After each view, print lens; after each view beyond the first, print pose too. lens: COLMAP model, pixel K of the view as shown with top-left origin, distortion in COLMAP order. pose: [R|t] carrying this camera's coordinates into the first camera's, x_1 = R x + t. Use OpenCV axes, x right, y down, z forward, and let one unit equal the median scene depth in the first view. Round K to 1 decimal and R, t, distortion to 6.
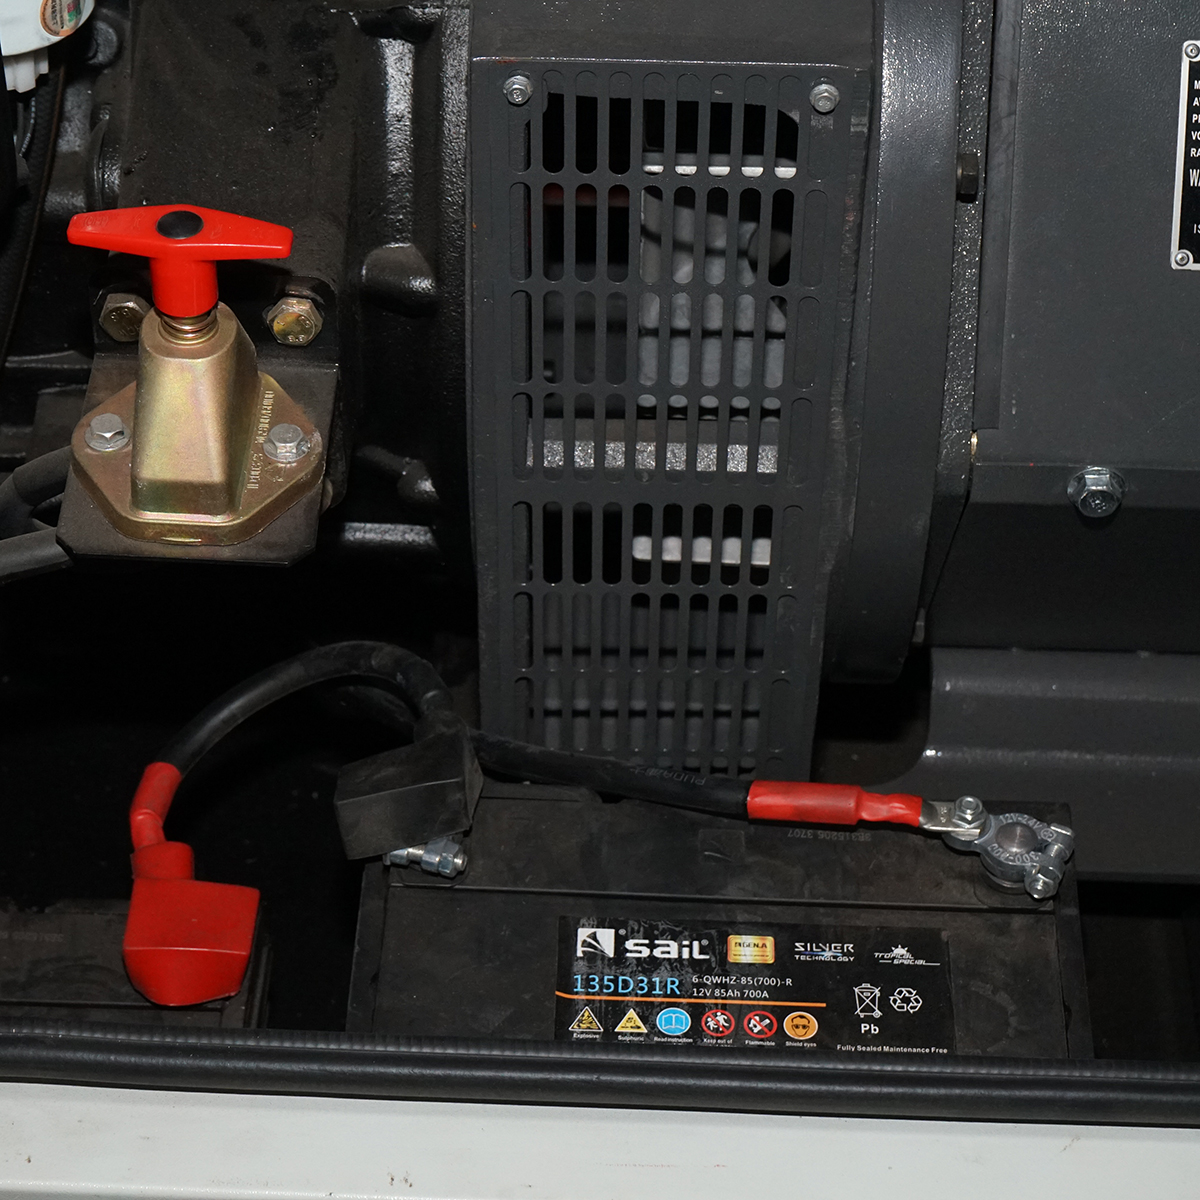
lens RADIAL K [[3090.8, 0, 600.0], [0, 3090.8, 598.0], [0, 0, 1]] dist [-0.067810, 0.000000]
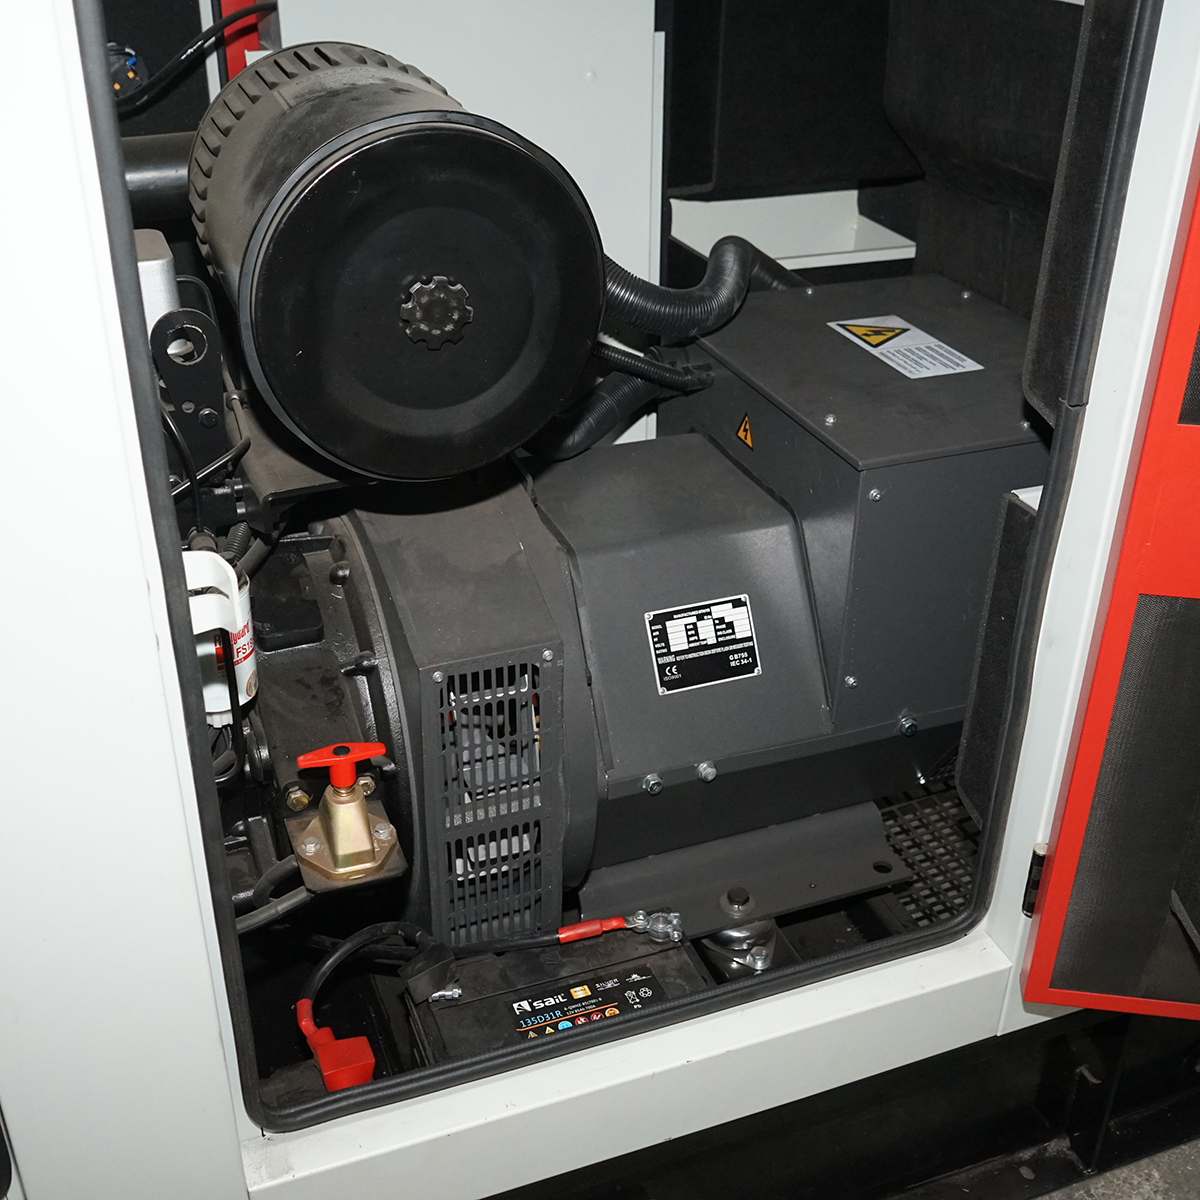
lens RADIAL K [[1431.9, 0, 604.2], [0, 1431.9, 599.3], [0, 0, 1]] dist [-0.020689, 0.000000]
pose [[0.918180, -0.194365, 0.345207, -0.275960], [0.271304, 0.943473, -0.190401, 0.039458], [-0.288686, 0.268479, 0.919010, -0.162422]]
